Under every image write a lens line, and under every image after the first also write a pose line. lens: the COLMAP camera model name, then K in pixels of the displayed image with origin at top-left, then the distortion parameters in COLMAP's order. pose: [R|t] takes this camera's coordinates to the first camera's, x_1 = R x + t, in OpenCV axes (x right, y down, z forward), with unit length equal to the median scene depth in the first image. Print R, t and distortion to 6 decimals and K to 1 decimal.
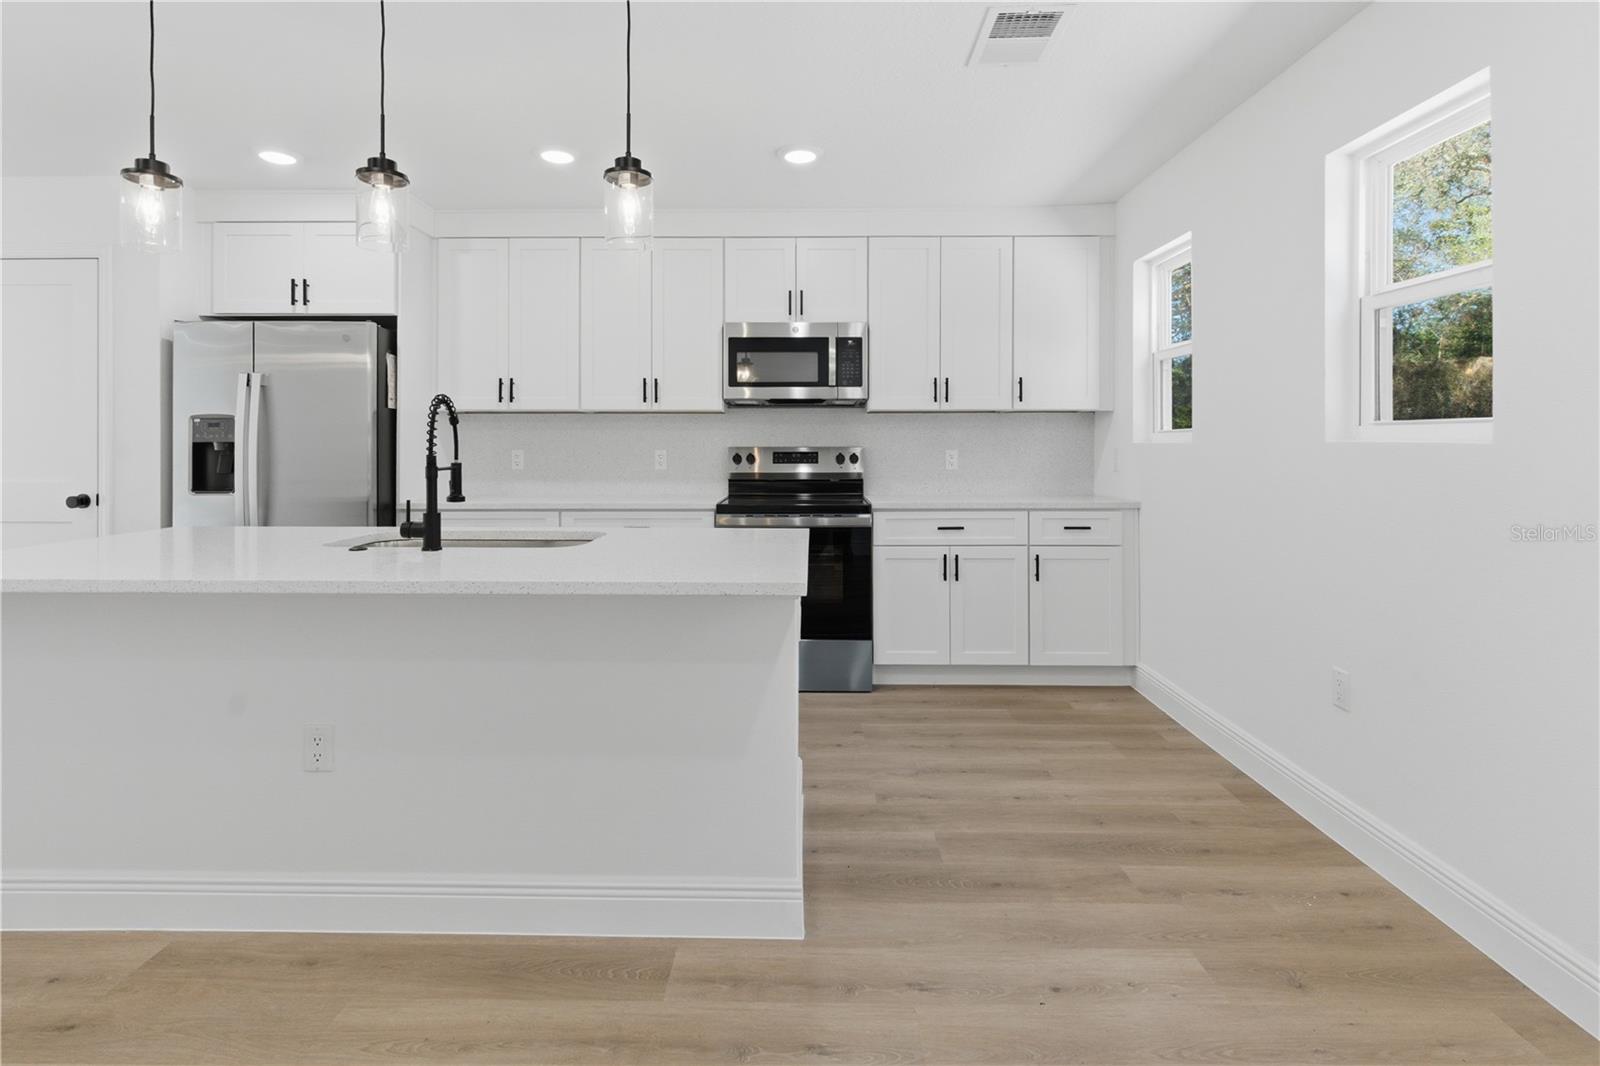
lens RADIAL K [[772.3, 0, 799.9], [0, 772.3, 446.2], [0, 0, 1]] dist [0.004862, -0.001552]
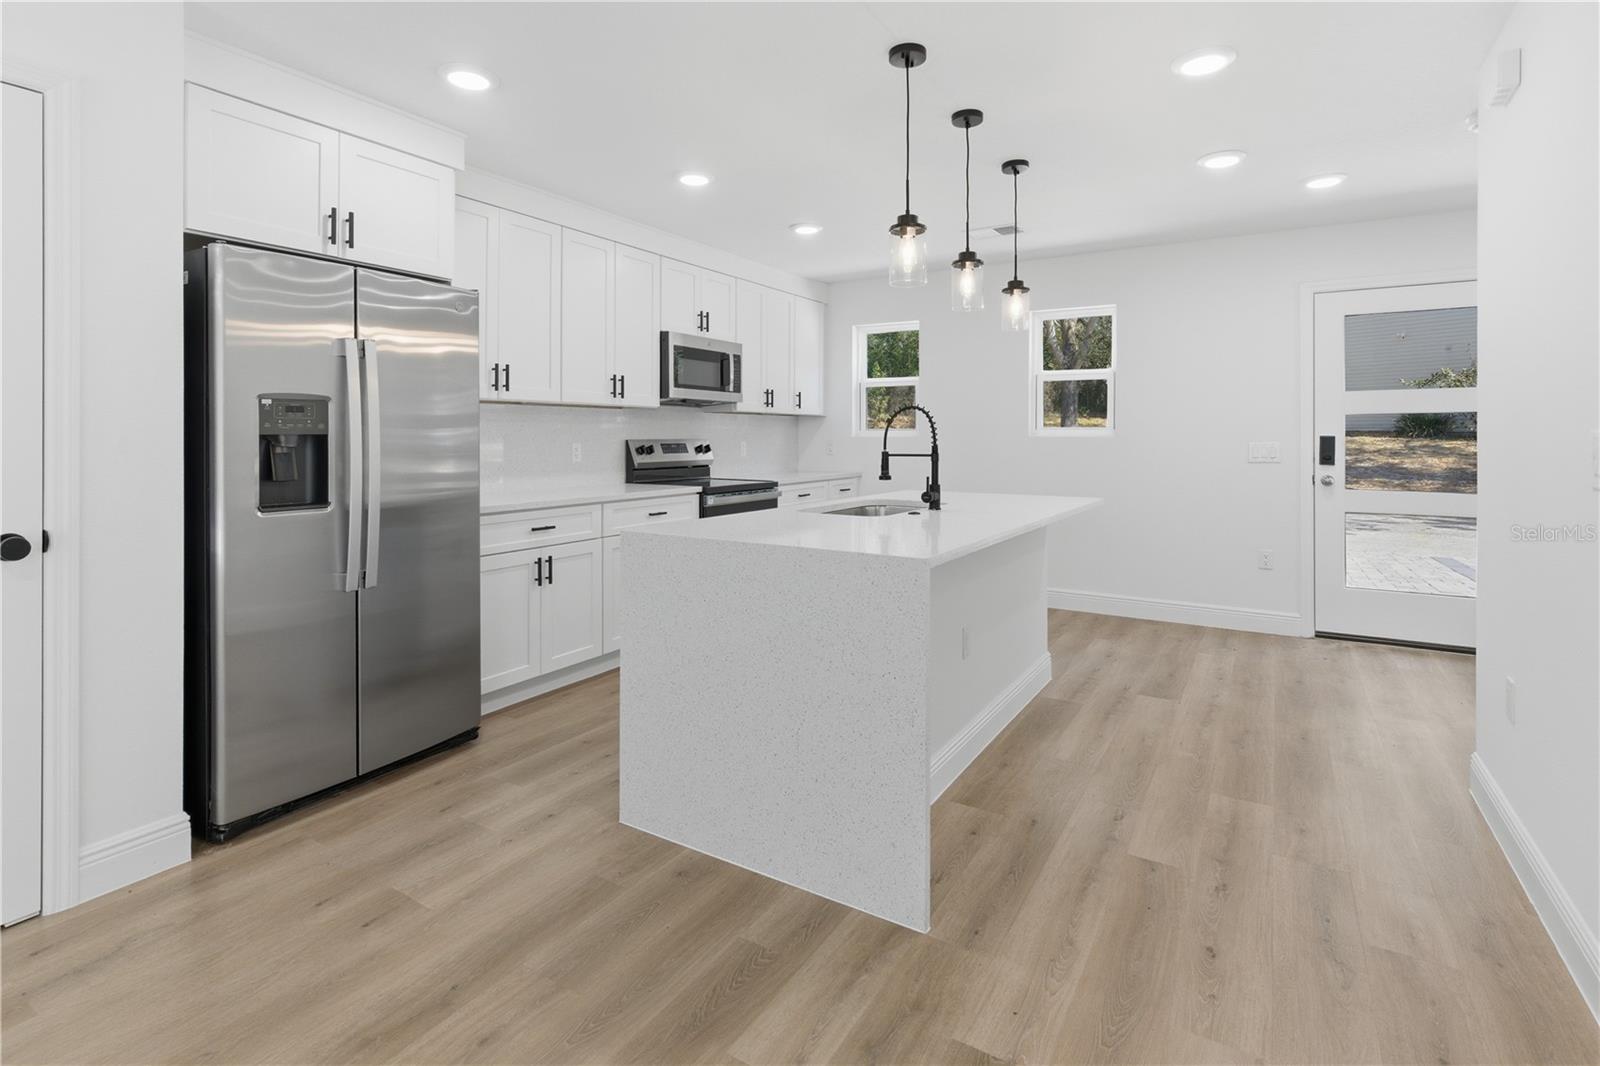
lens RADIAL K [[774.0, 0, 796.3], [0, 774.0, 439.4], [0, 0, 1]] dist [-0.000572, -0.000071]
pose [[0.514276, -0.001855, 0.857623, -1.061006], [-0.001612, 0.999994, 0.003129, -0.003705], [-0.857623, -0.002991, 0.514270, 0.263138]]
